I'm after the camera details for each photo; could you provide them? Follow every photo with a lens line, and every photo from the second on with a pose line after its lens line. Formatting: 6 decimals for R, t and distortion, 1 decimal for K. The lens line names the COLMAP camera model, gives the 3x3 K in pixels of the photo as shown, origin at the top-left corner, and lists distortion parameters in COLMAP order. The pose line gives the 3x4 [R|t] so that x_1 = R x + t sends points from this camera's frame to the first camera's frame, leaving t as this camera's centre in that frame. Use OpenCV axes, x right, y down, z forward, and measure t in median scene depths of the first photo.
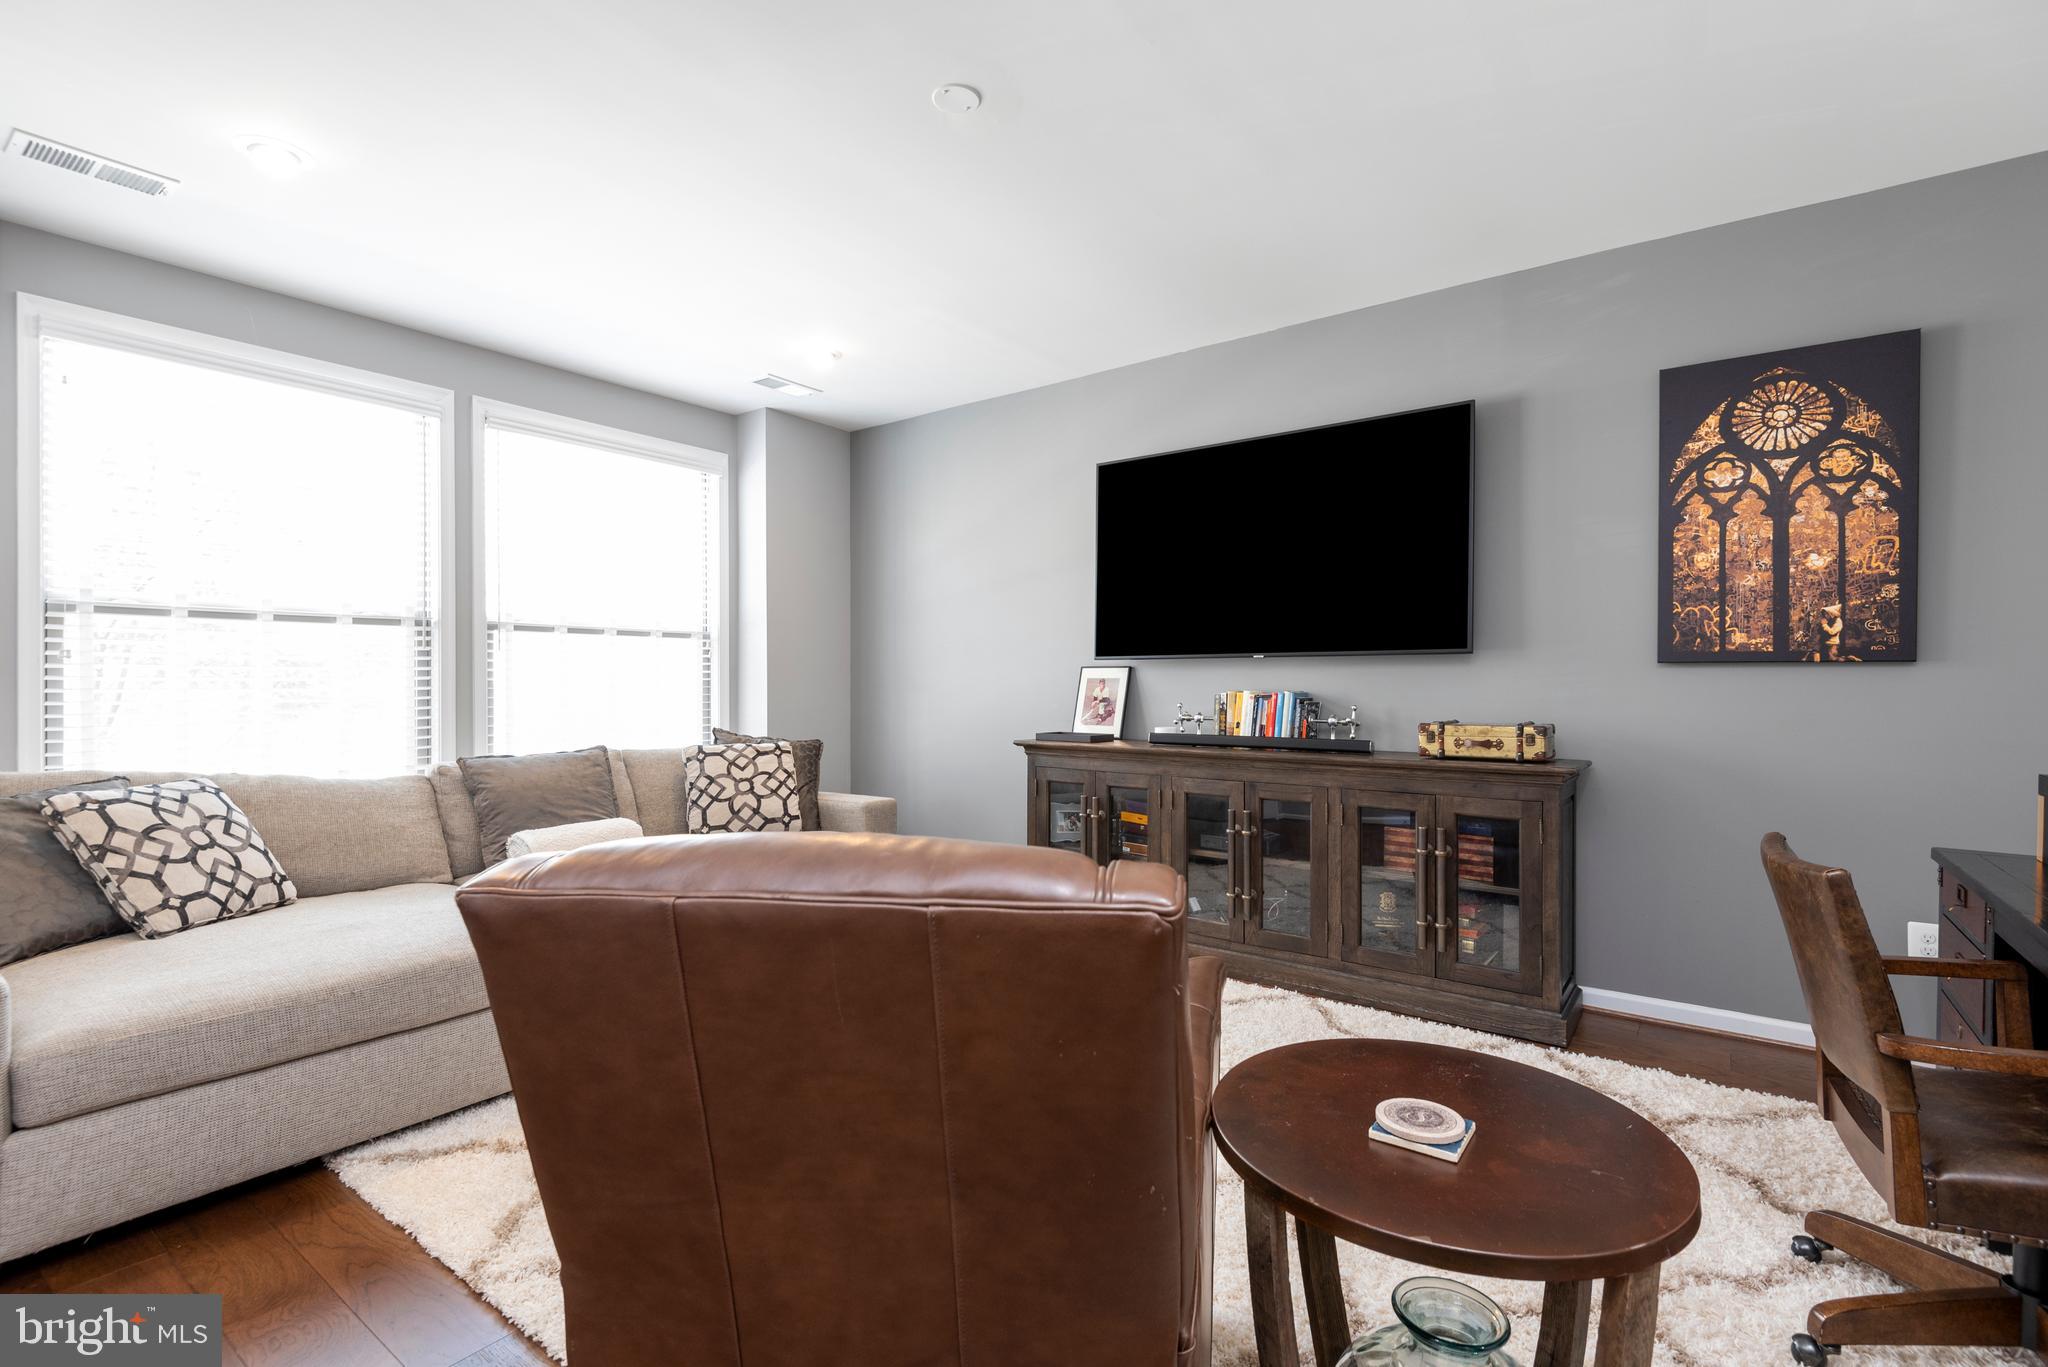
lens RADIAL K [[933.2, 0, 1016.7], [0, 933.2, 691.6], [0, 0, 1]] dist [-0.003610, -0.003179]
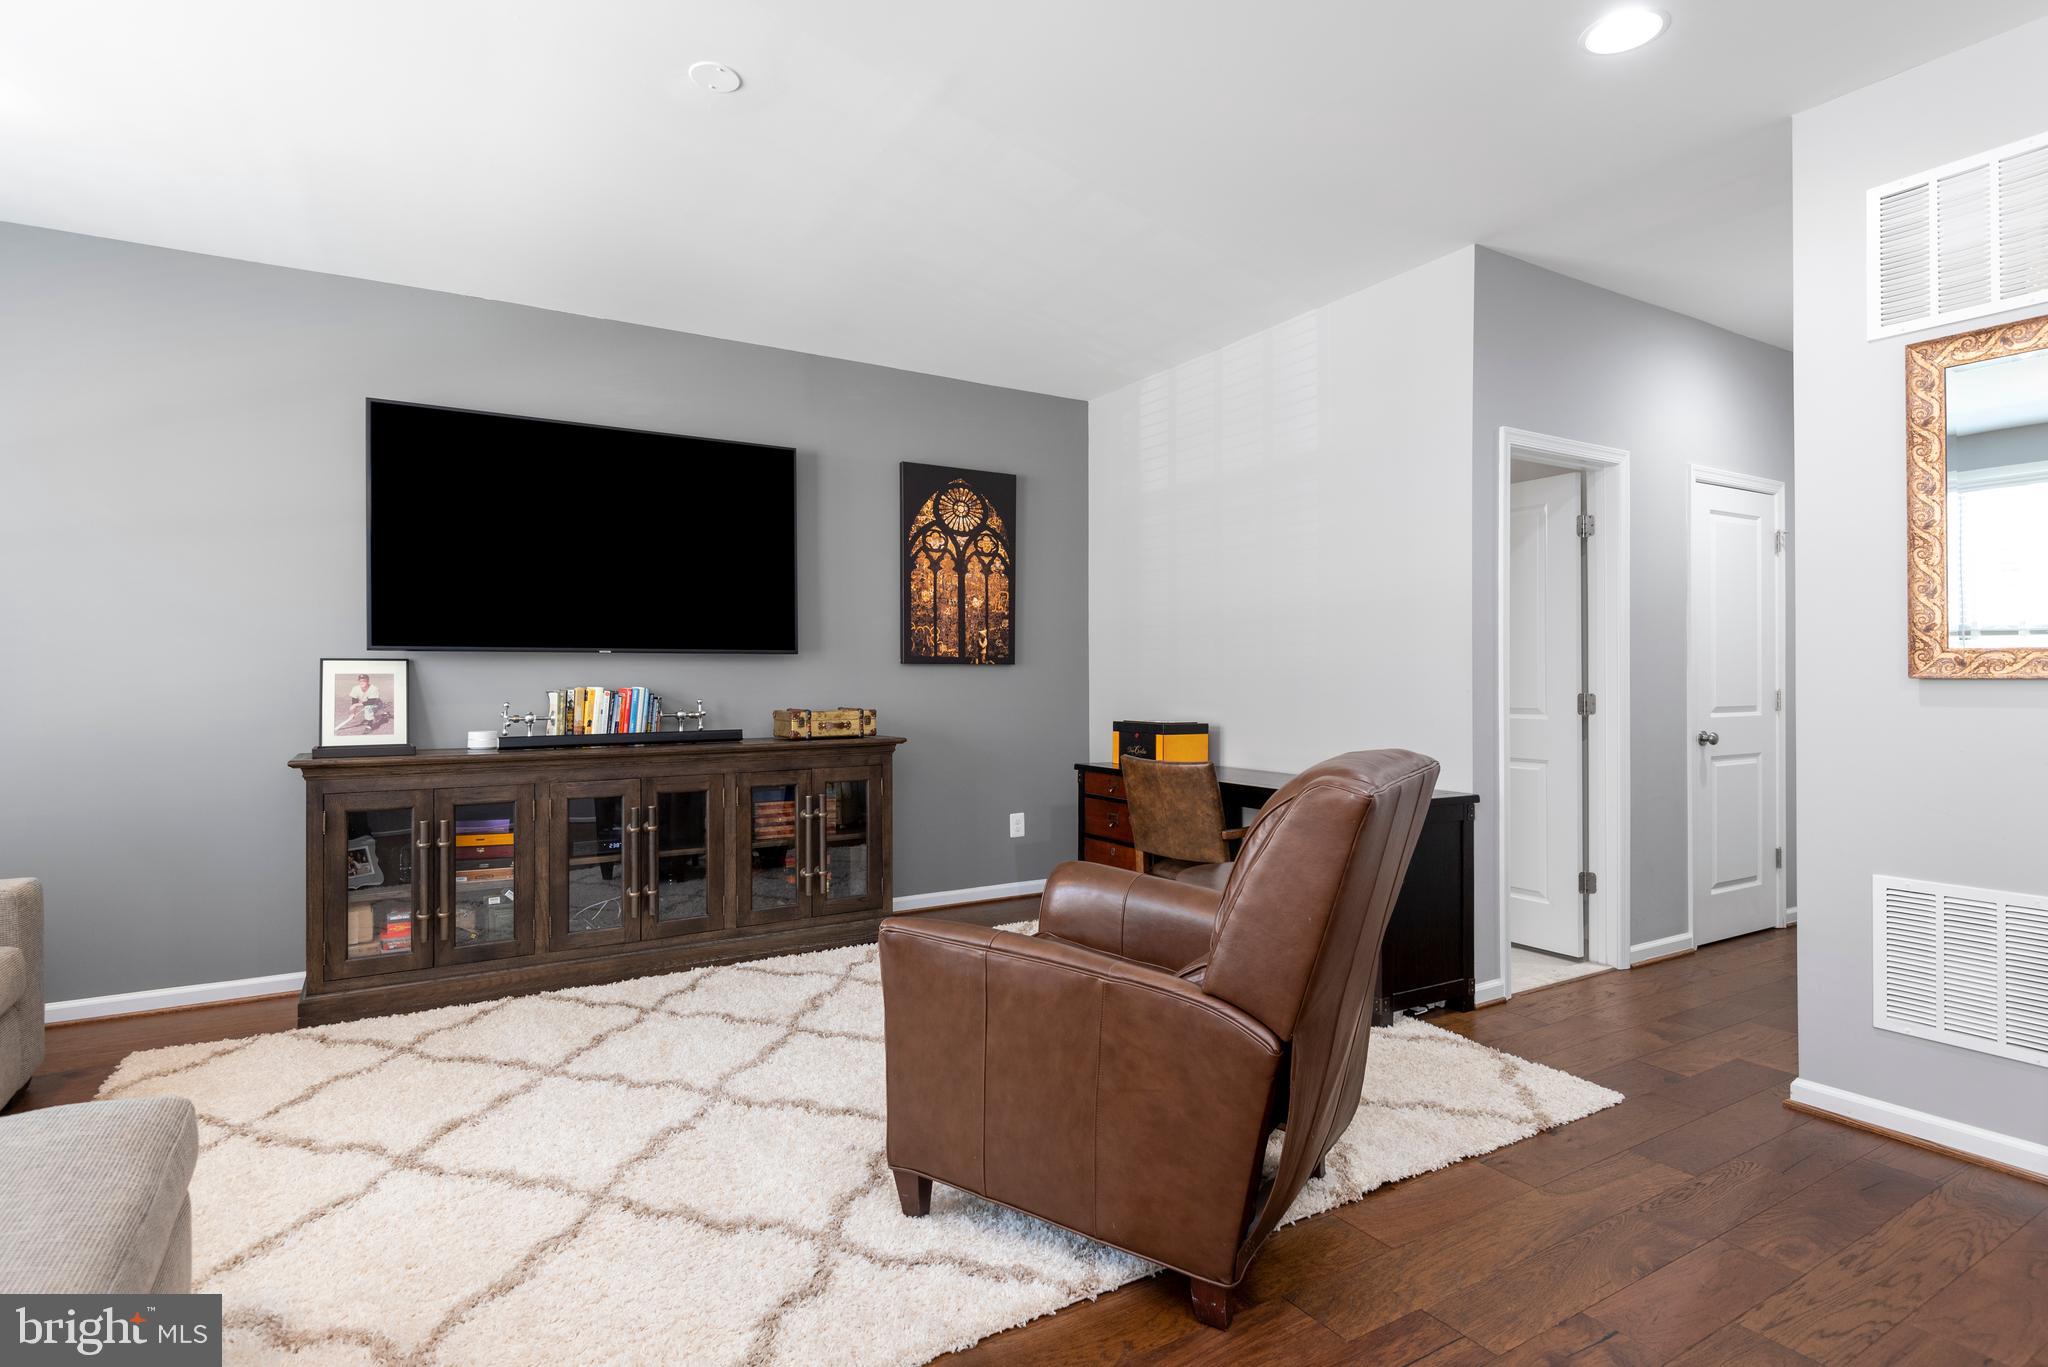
lens RADIAL K [[1040.7, 0, 1017.1], [0, 1040.7, 675.3], [0, 0, 1]] dist [0.005905, 0.000131]
pose [[0.351136, -0.004165, 0.936315, -0.776140], [0.011057, 0.999939, 0.000302, -0.011098], [-0.936259, 0.010246, 0.351160, 0.270682]]
